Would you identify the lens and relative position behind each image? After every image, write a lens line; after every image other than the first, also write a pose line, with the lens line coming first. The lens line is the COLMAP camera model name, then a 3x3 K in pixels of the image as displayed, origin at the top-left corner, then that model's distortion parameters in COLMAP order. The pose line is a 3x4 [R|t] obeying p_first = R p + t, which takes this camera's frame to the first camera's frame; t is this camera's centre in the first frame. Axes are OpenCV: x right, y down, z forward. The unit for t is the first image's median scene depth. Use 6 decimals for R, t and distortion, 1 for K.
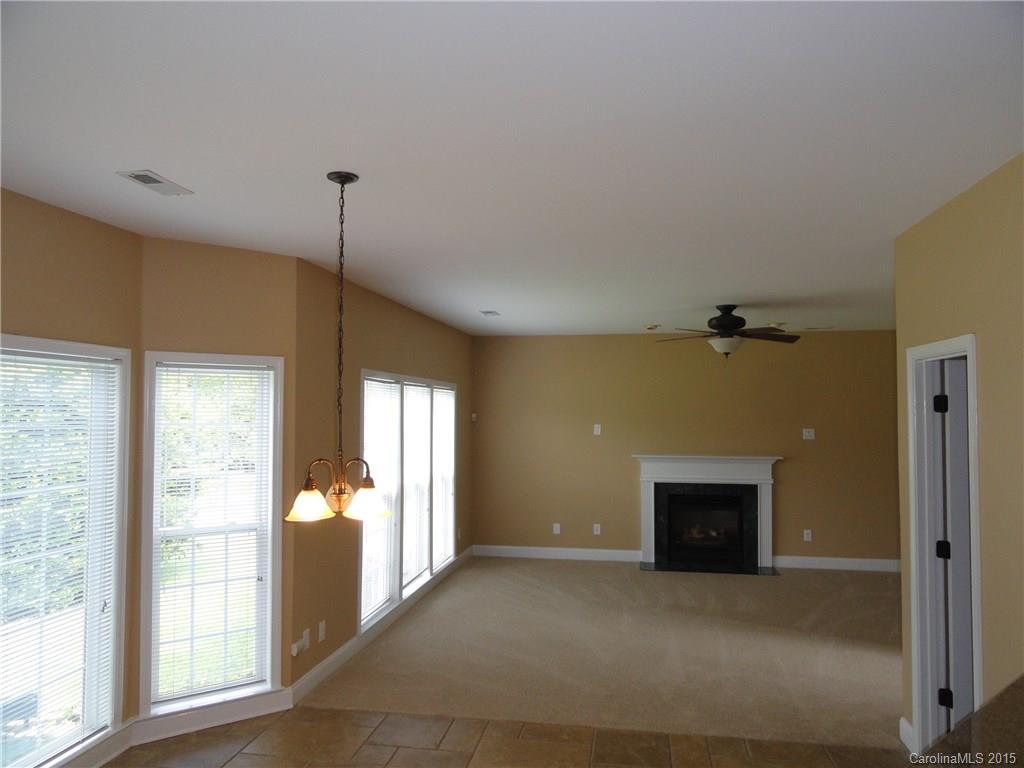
lens RADIAL K [[711.0, 0, 512.0], [0, 711.0, 384.0], [0, 0, 1]] dist [0.000272, 0.001543]
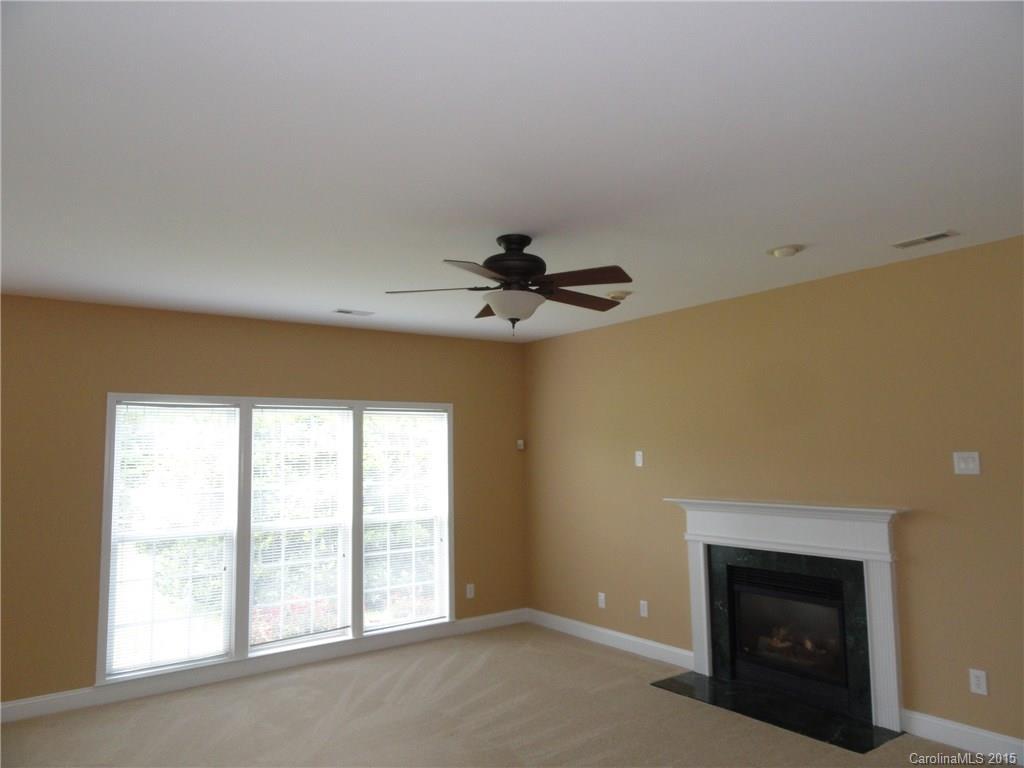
lens RADIAL K [[723.7, 0, 512.0], [0, 723.7, 384.0], [0, 0, 1]] dist [-0.006866, -0.000168]
pose [[0.708834, -0.082347, -0.700552, 0.540793], [0.046947, 0.996468, -0.069628, 0.036889], [0.703811, 0.016465, 0.710196, 0.441193]]
